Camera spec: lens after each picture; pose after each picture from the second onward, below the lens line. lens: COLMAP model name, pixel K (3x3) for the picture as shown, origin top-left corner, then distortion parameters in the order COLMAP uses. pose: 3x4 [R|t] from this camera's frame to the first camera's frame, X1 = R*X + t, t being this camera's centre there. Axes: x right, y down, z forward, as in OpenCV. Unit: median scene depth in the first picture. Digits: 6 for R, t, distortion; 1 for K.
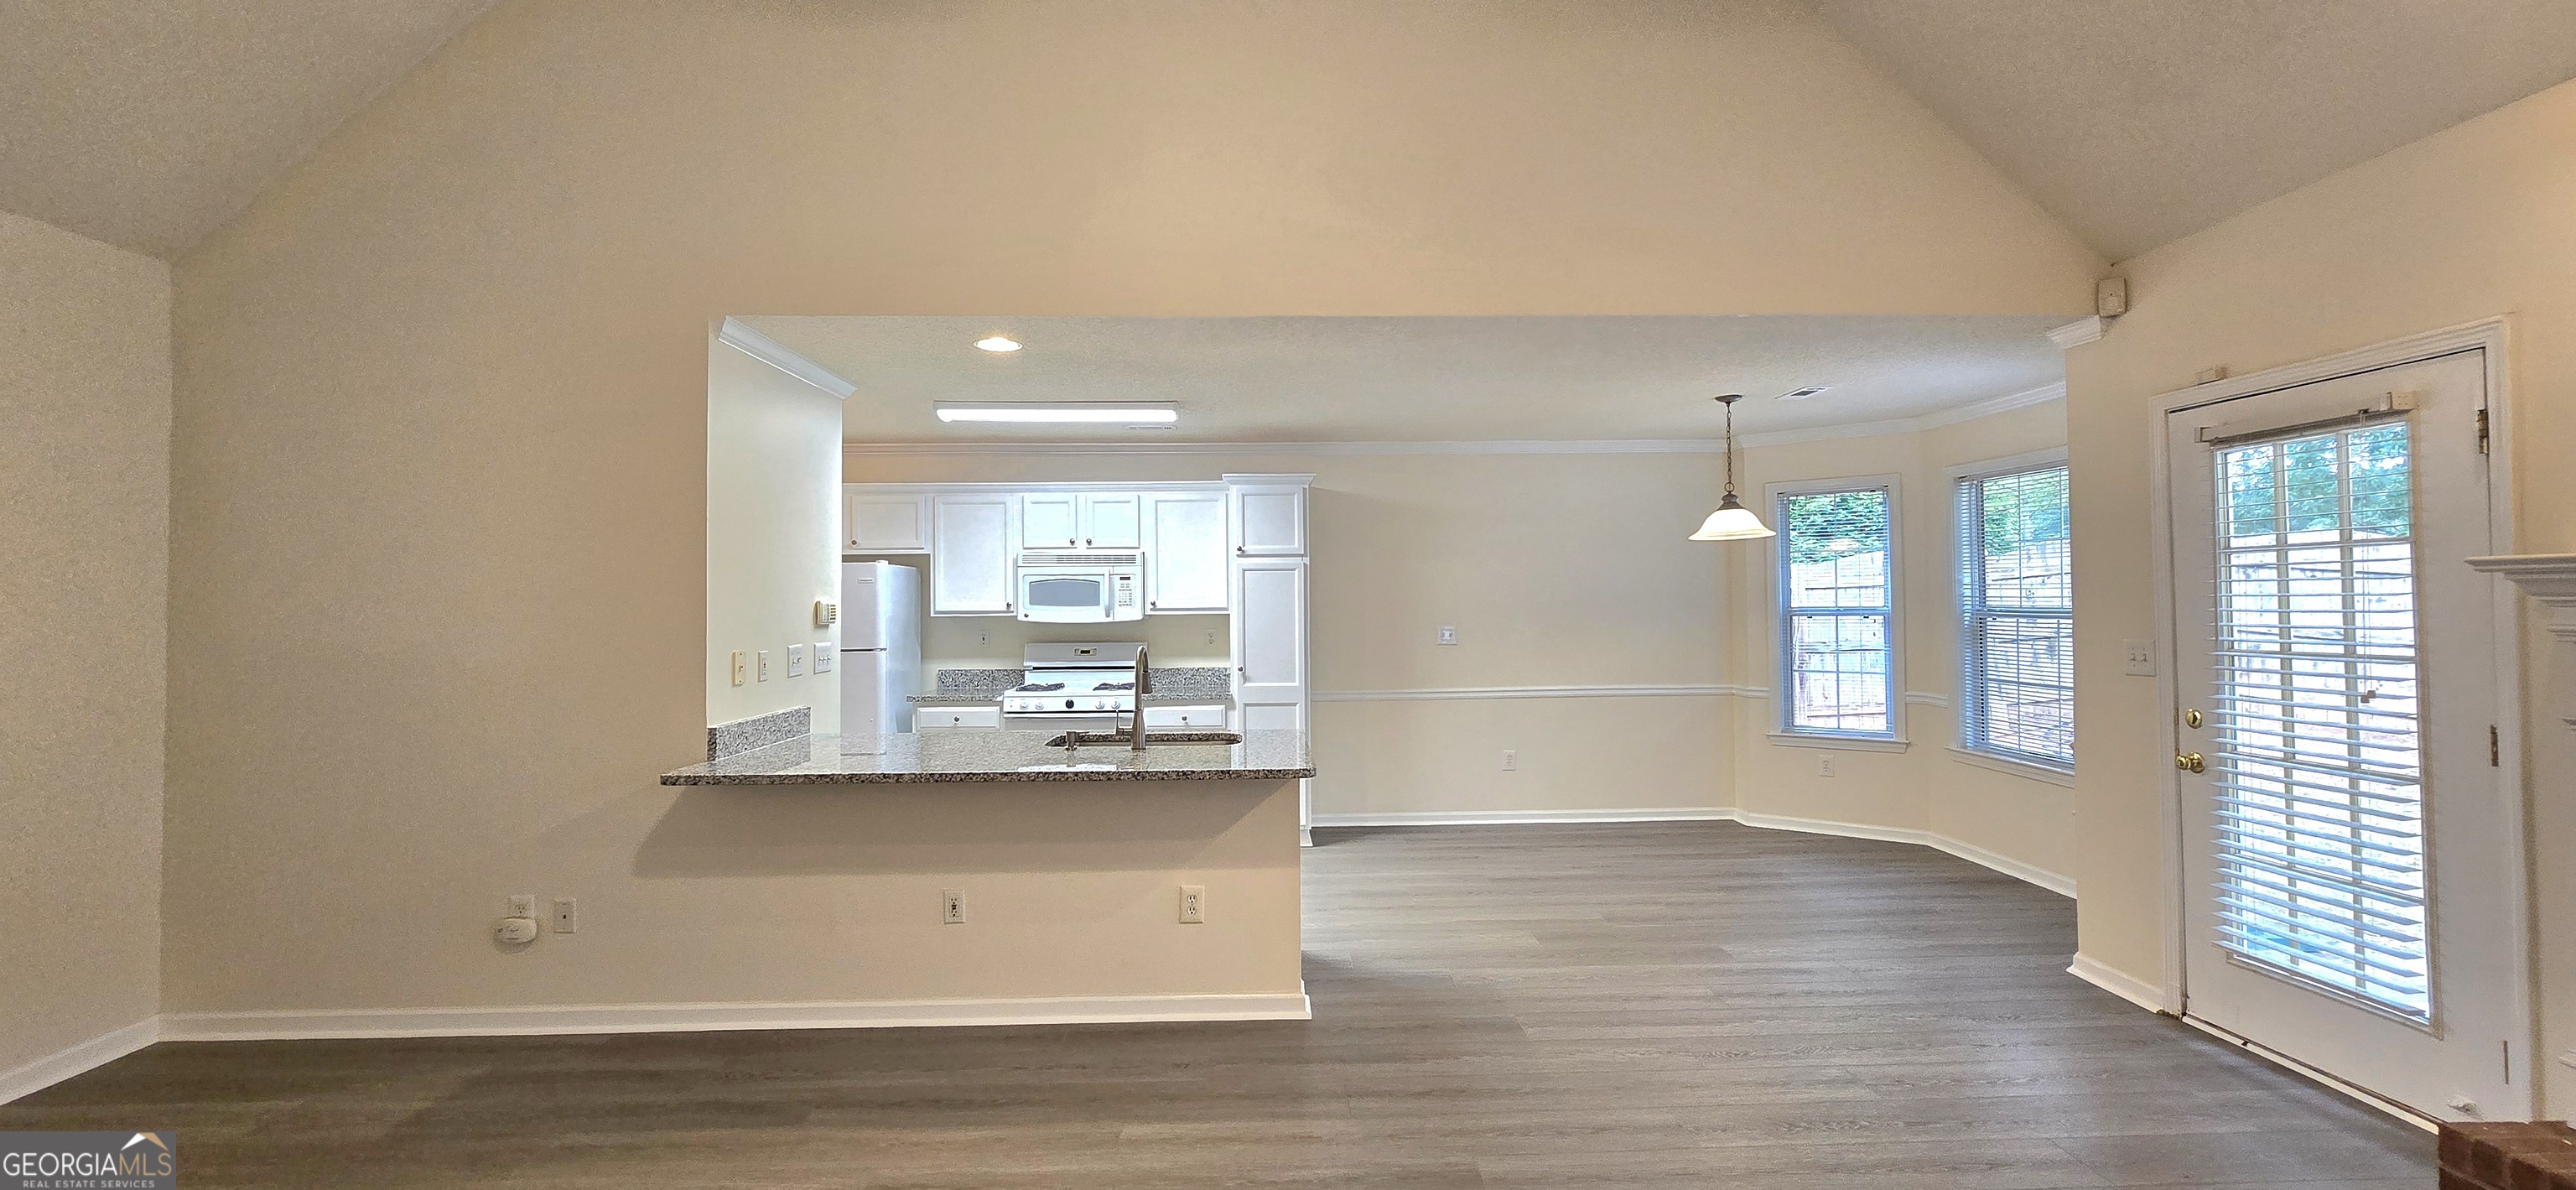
lens RADIAL K [[1054.4, 0, 1285.3], [0, 1054.4, 585.9], [0, 0, 1]] dist [-0.002956, 0.000311]
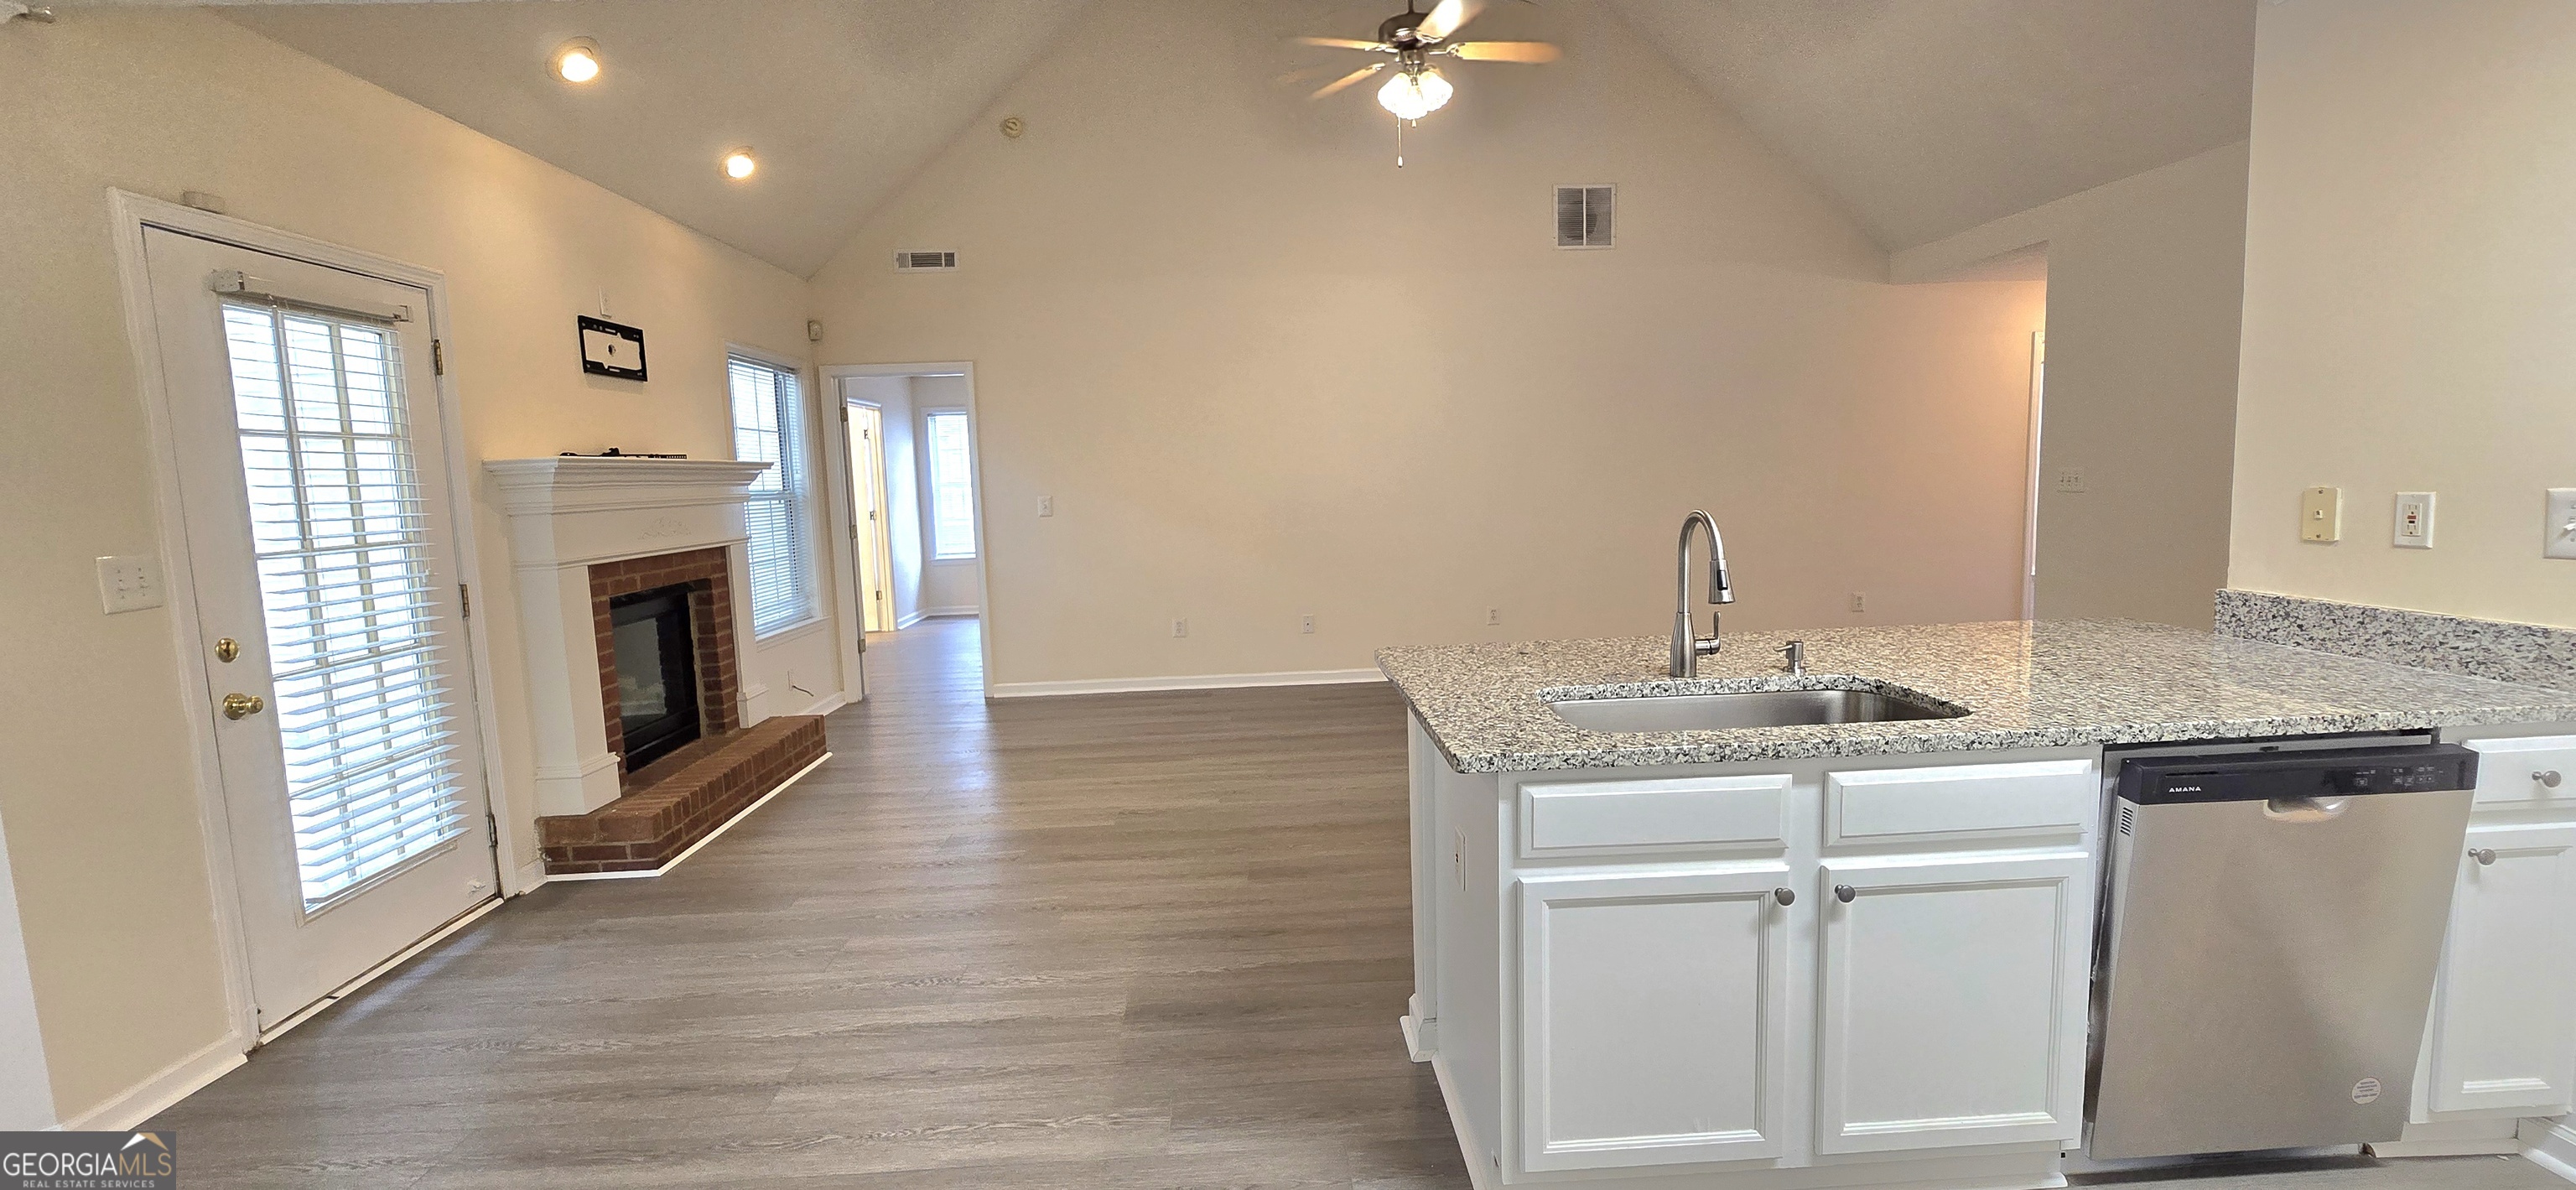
lens RADIAL K [[1060.8, 0, 1283.9], [0, 1060.8, 583.0], [0, 0, 1]] dist [-0.006193, 0.001186]
pose [[-0.999029, 0.042142, -0.012847, 0.070824], [0.040834, 0.995183, 0.089128, 0.027278], [0.016541, 0.088516, -0.995937, 1.181482]]
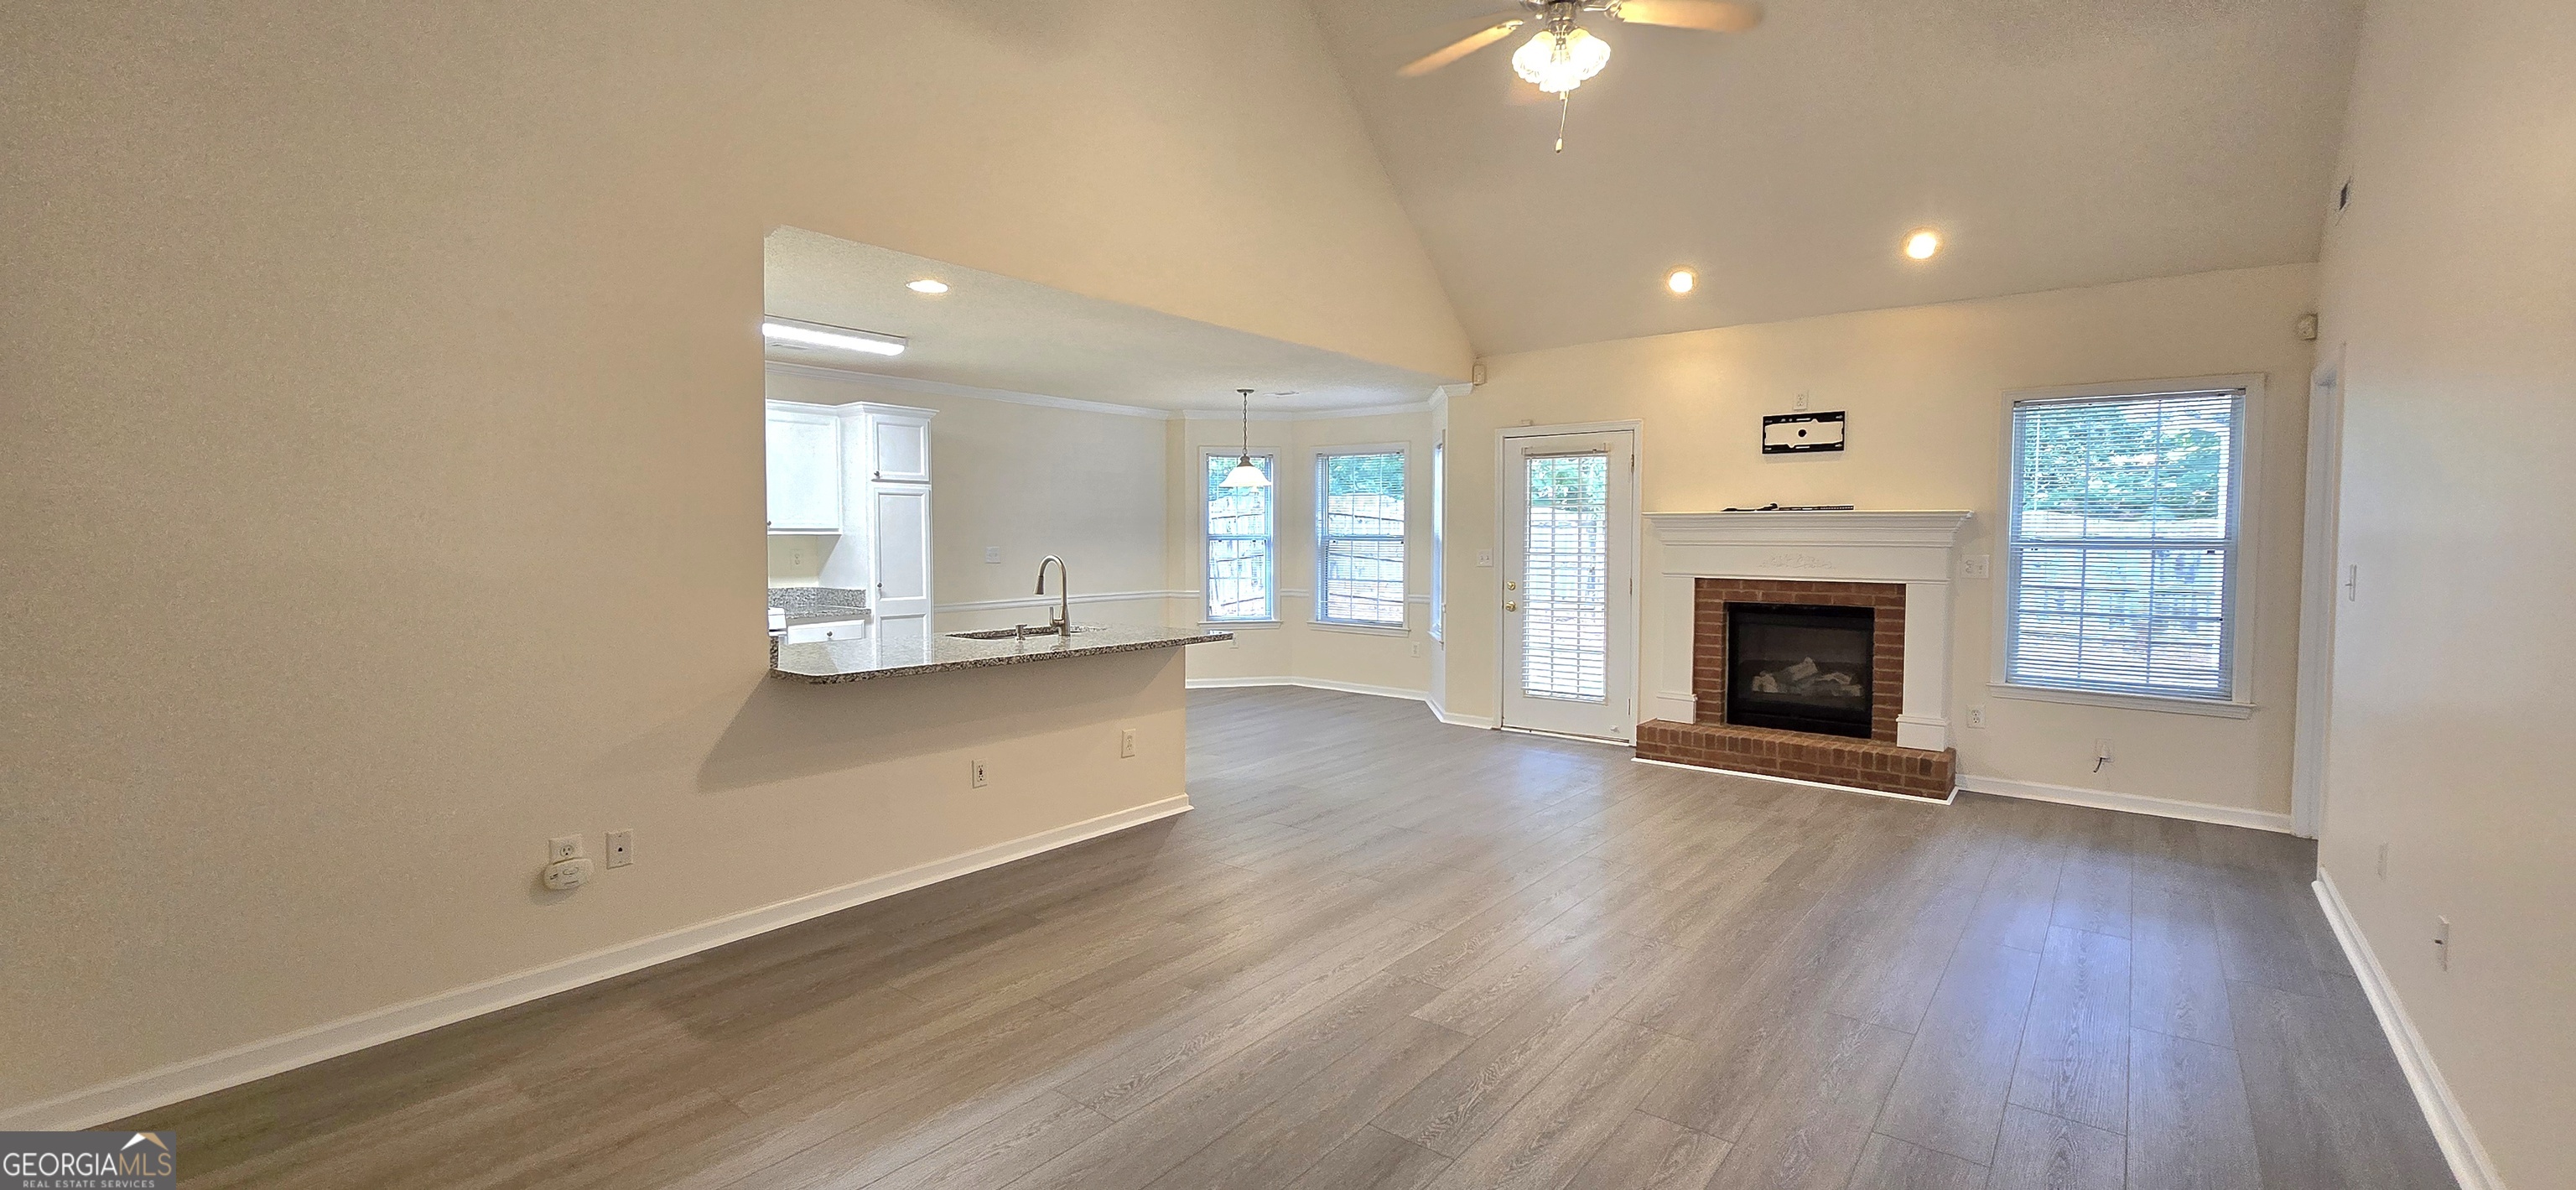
lens RADIAL K [[1054.4, 0, 1285.3], [0, 1054.4, 585.9], [0, 0, 1]] dist [-0.002956, 0.000311]
pose [[0.653805, -0.027418, 0.756166, -0.686862], [-0.020138, 0.998359, 0.053611, 0.015142], [-0.756395, -0.050279, 0.652180, -0.022941]]
